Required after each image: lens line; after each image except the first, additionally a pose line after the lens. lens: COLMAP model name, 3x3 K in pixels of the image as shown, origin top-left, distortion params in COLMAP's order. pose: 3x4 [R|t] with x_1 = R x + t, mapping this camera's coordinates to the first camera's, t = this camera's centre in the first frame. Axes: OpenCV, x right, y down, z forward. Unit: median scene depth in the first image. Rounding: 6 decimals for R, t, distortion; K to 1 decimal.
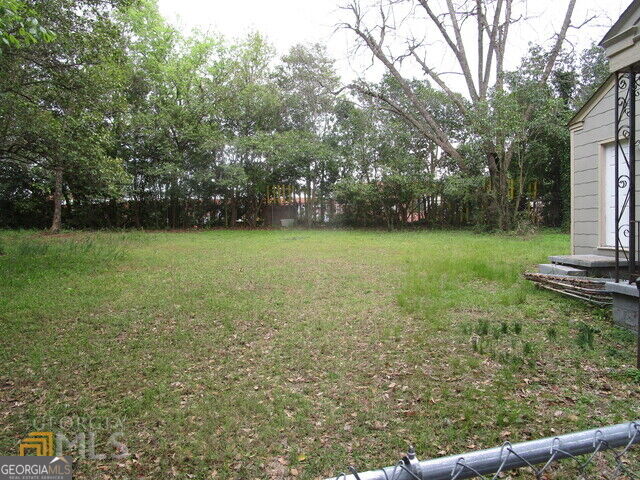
lens RADIAL K [[452.6, 0, 320.0], [0, 452.6, 240.0], [0, 0, 1]] dist [-0.039422, 0.020829]
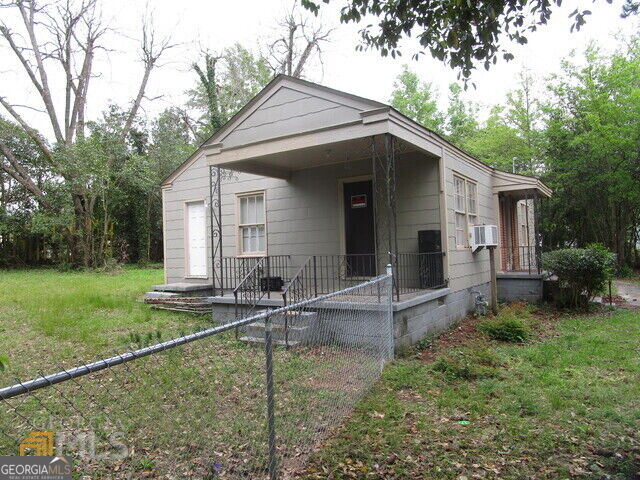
lens RADIAL K [[452.6, 0, 320.0], [0, 452.6, 240.0], [0, 0, 1]] dist [-0.039422, 0.020829]
pose [[0.603179, 0.019097, 0.797377, -0.114934], [0.047089, 0.997117, -0.059502, 0.002256], [-0.796215, 0.073438, 0.600541, -0.081652]]
